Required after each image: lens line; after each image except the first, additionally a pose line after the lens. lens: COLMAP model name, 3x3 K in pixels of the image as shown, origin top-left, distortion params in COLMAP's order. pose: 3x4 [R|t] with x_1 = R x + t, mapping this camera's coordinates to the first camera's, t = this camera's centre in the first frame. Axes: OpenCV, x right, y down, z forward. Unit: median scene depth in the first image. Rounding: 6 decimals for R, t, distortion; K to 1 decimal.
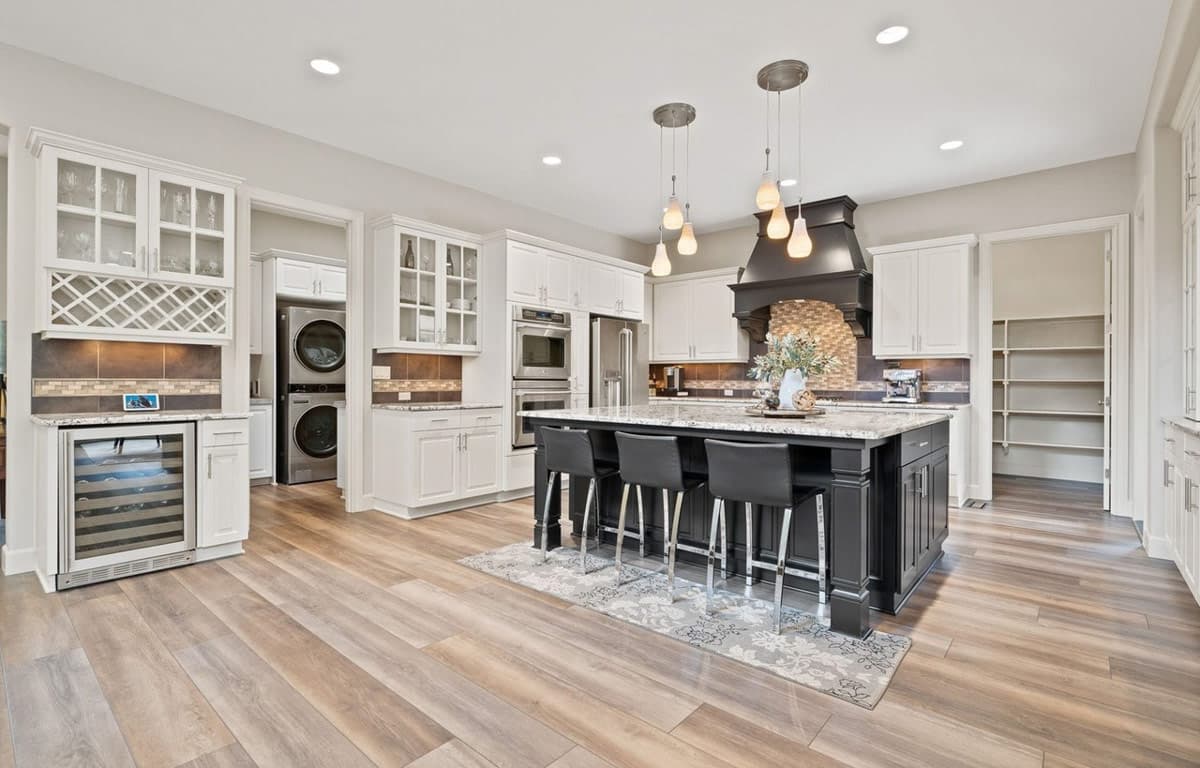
lens RADIAL K [[548.9, 0, 610.5], [0, 548.9, 384.3], [0, 0, 1]] dist [-0.009682, 0.004957]
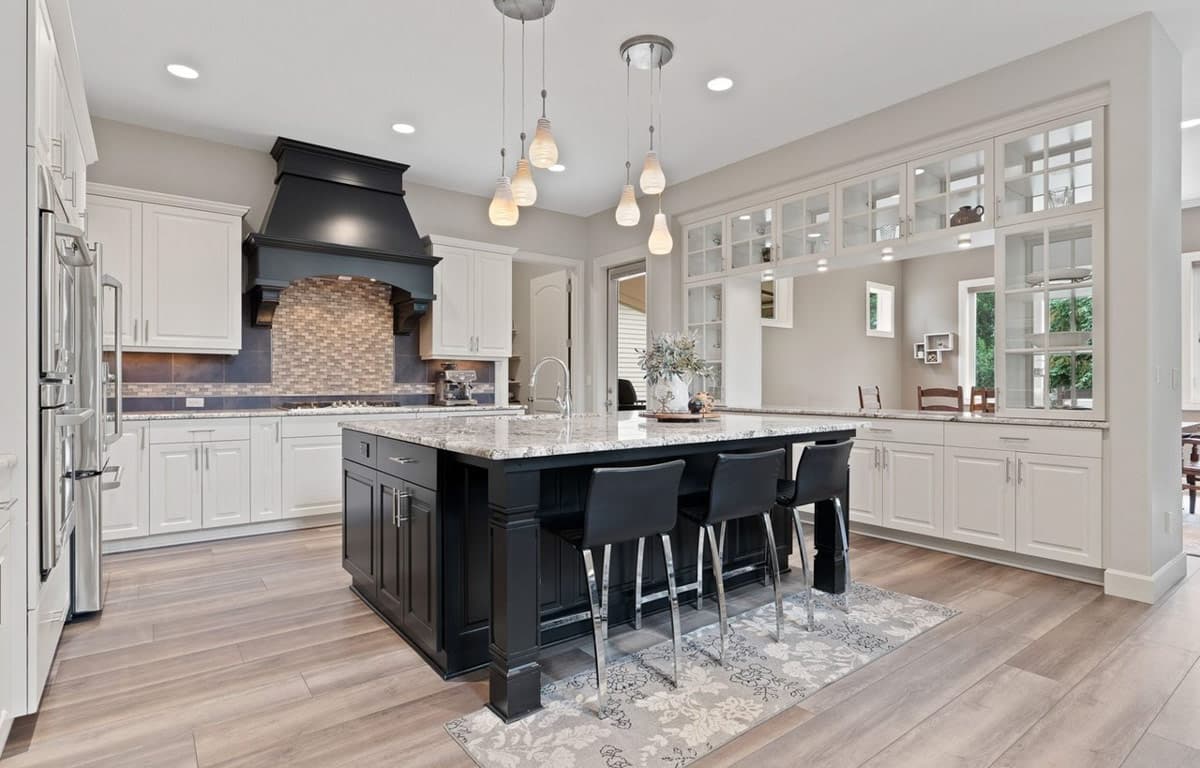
lens RADIAL K [[597.0, 0, 587.8], [0, 597.0, 383.1], [0, 0, 1]] dist [-0.003541, 0.003131]
pose [[0.231843, -0.003872, 0.972745, -0.463195], [0.007997, 0.999966, 0.002075, -0.006076], [-0.972720, 0.007298, 0.231866, 0.578619]]
